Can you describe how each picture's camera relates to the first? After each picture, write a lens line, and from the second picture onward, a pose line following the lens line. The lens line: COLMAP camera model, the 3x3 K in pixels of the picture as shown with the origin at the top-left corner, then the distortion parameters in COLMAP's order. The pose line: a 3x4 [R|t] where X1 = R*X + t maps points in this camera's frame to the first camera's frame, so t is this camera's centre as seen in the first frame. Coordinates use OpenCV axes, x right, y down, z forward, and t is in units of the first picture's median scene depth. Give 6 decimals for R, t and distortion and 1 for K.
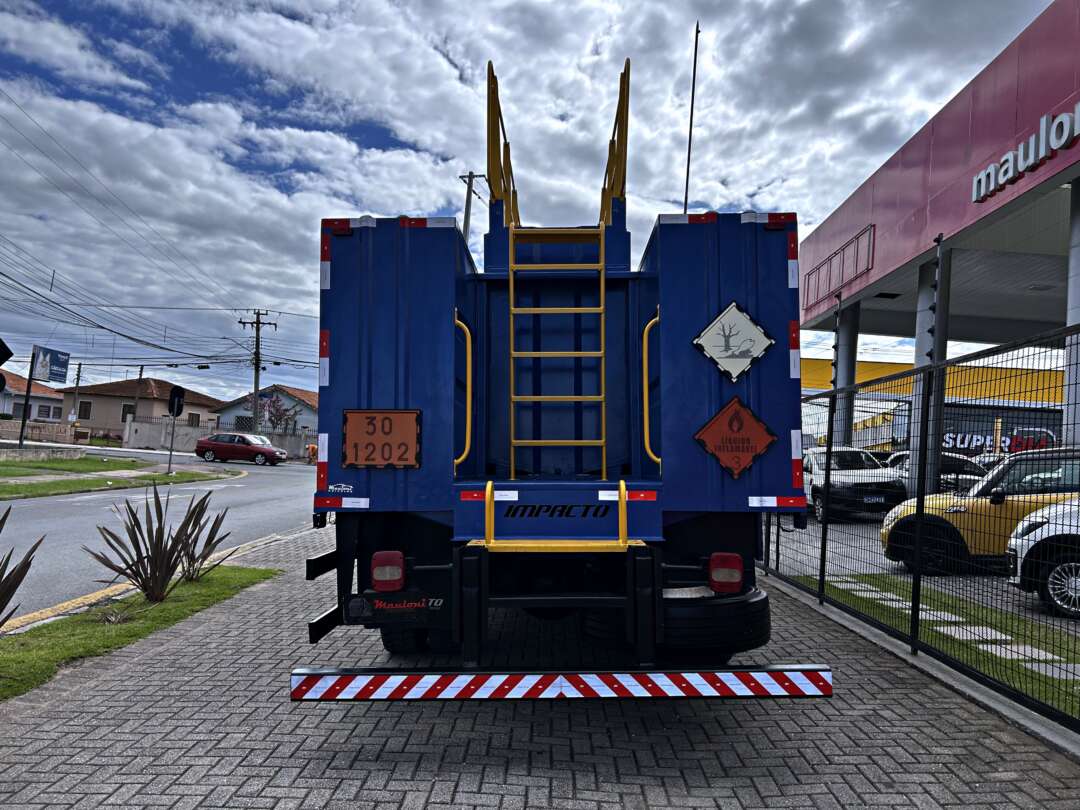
lens RADIAL K [[817.3, 0, 540.0], [0, 817.3, 405.0], [0, 0, 1]] dist [0.043693, -0.006349]
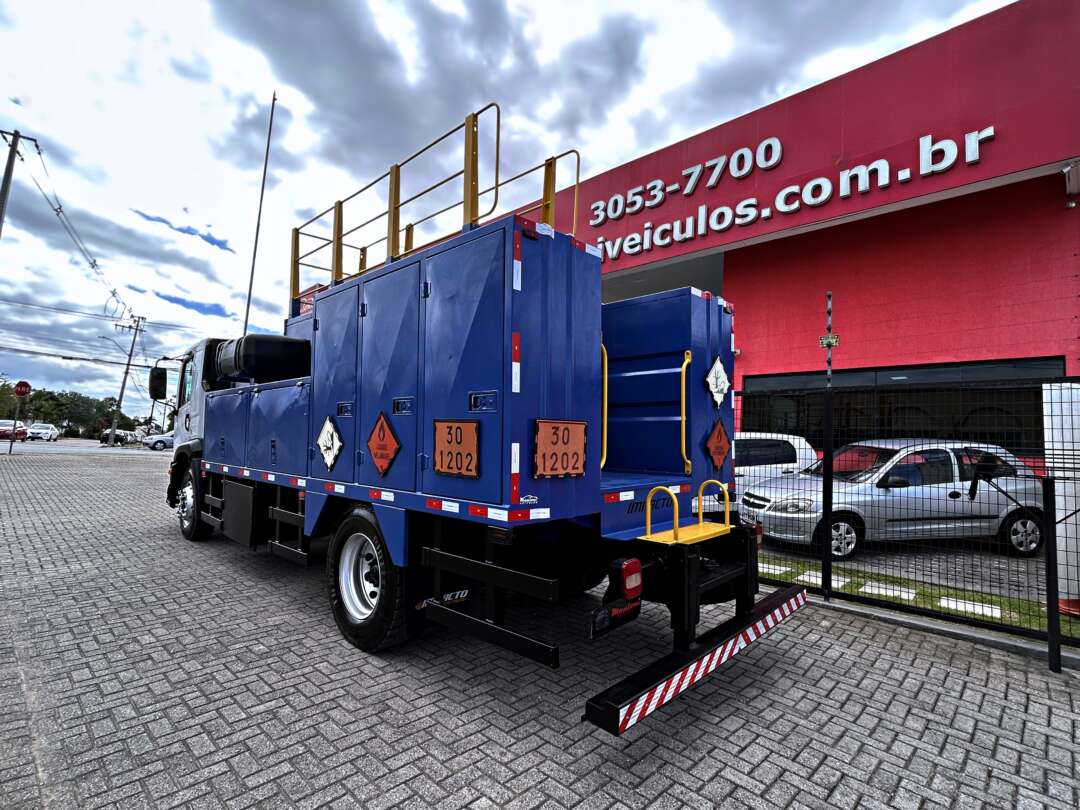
lens RADIAL K [[538.8, 0, 540.0], [0, 538.8, 405.0], [0, 0, 1]] dist [0.001389, 0.001645]
pose [[0.671113, 0.049496, 0.739701, -0.712514], [-0.068539, 0.997638, -0.004572, -0.008082], [-0.738180, -0.047630, 0.672920, 0.571452]]
